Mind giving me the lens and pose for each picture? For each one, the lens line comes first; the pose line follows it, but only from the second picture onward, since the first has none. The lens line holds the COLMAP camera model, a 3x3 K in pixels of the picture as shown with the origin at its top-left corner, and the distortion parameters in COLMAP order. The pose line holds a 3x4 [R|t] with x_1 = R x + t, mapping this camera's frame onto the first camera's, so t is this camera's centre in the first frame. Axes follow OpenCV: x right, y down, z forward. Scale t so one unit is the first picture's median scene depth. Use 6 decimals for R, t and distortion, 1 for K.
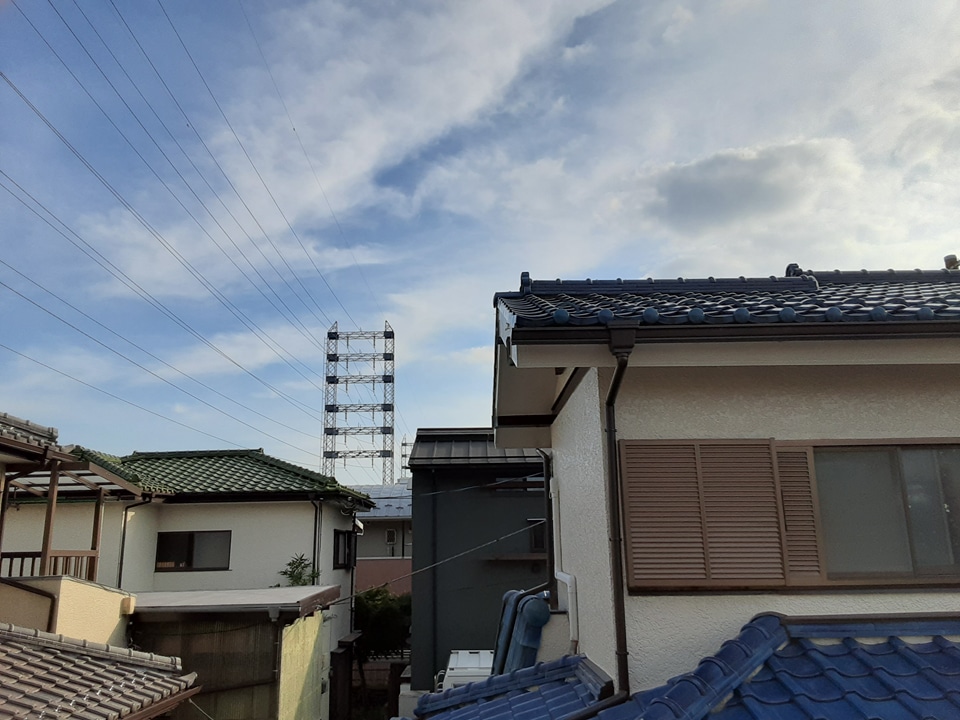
lens RADIAL K [[759.5, 0, 480.0], [0, 759.5, 360.0], [0, 0, 1]] dist [0.094583, -0.131722]
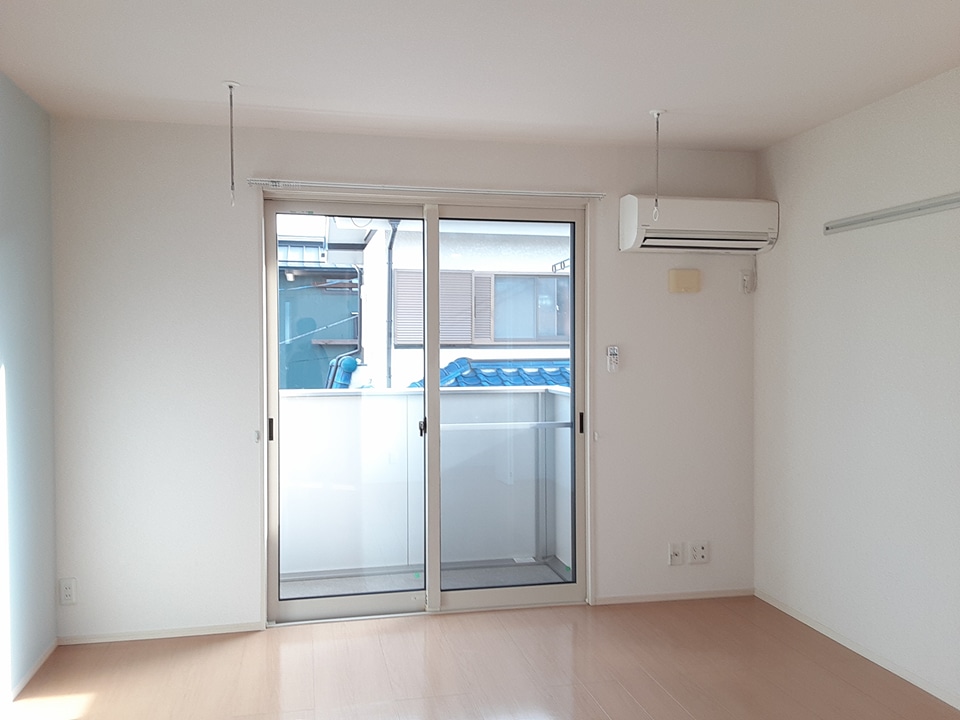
lens RADIAL K [[762.0, 0, 474.2], [0, 762.0, 362.8], [0, 0, 1]] dist [0.130330, -0.186500]
pose [[0.977840, 0.005666, 0.209276, -0.012865], [-0.060745, 0.964308, 0.257721, -0.168105], [-0.200346, -0.264722, 0.943283, -0.862167]]
